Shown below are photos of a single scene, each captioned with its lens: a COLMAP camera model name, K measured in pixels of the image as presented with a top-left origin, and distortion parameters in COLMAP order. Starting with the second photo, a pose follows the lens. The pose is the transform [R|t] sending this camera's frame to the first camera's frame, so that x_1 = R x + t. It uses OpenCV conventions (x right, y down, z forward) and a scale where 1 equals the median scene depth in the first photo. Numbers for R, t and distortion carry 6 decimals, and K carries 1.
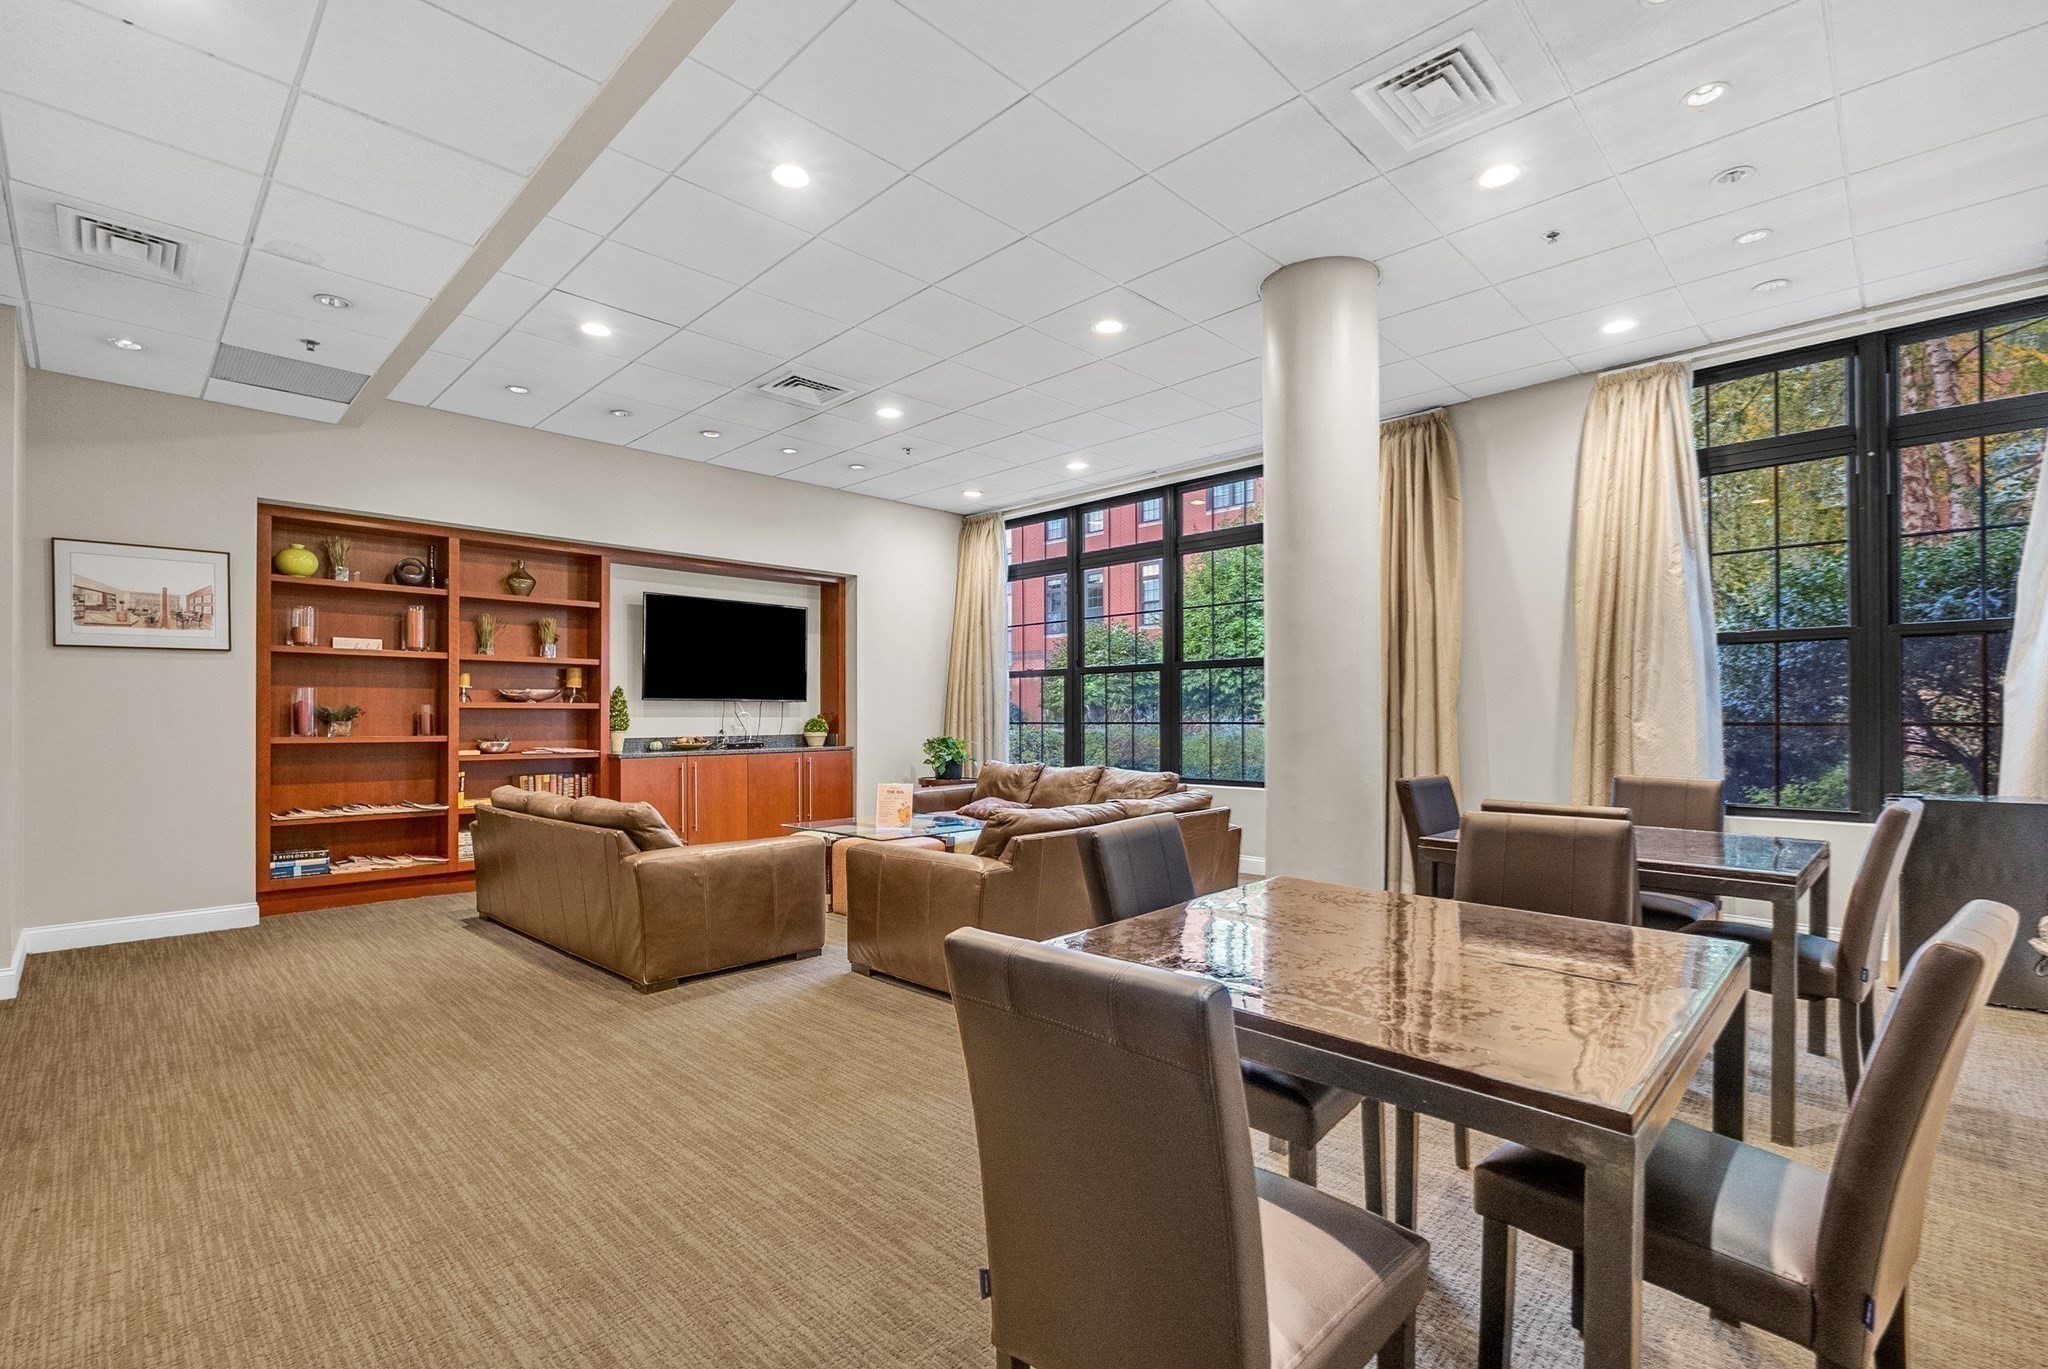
lens RADIAL K [[923.5, 0, 1019.7], [0, 923.5, 695.1], [0, 0, 1]] dist [-0.002528, -0.000576]
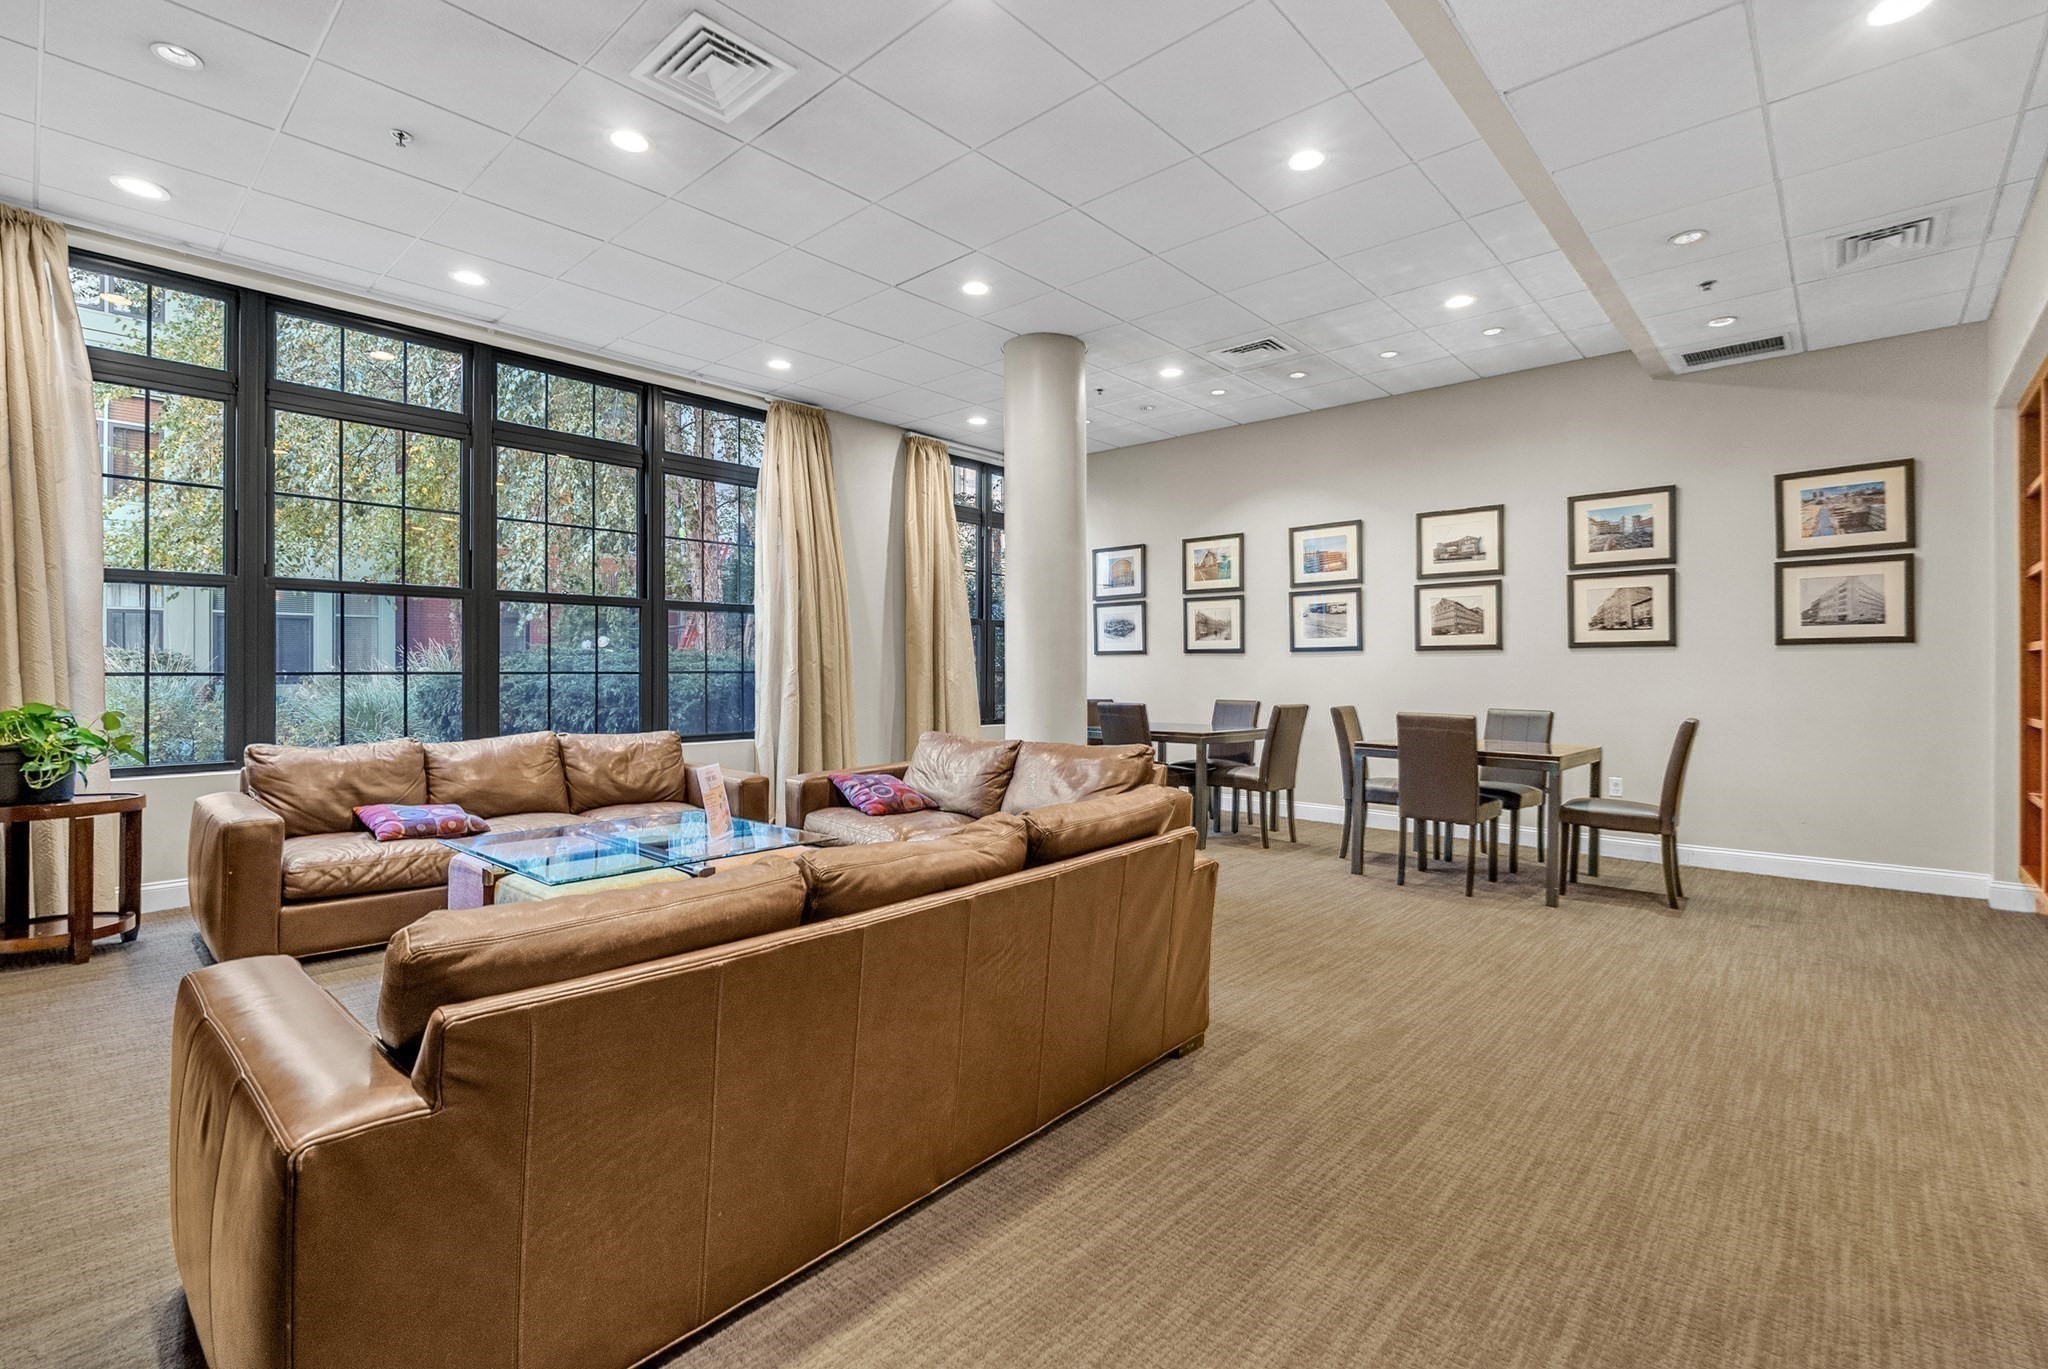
lens RADIAL K [[880.4, 0, 1024.0], [0, 880.4, 684.5], [0, 0, 1]] dist [0.021125, 0.000046]
pose [[-0.019086, -0.025945, 0.999481, -0.611605], [-0.030495, 0.999213, 0.025355, 0.009993], [-0.999353, -0.029996, -0.019863, 0.642328]]
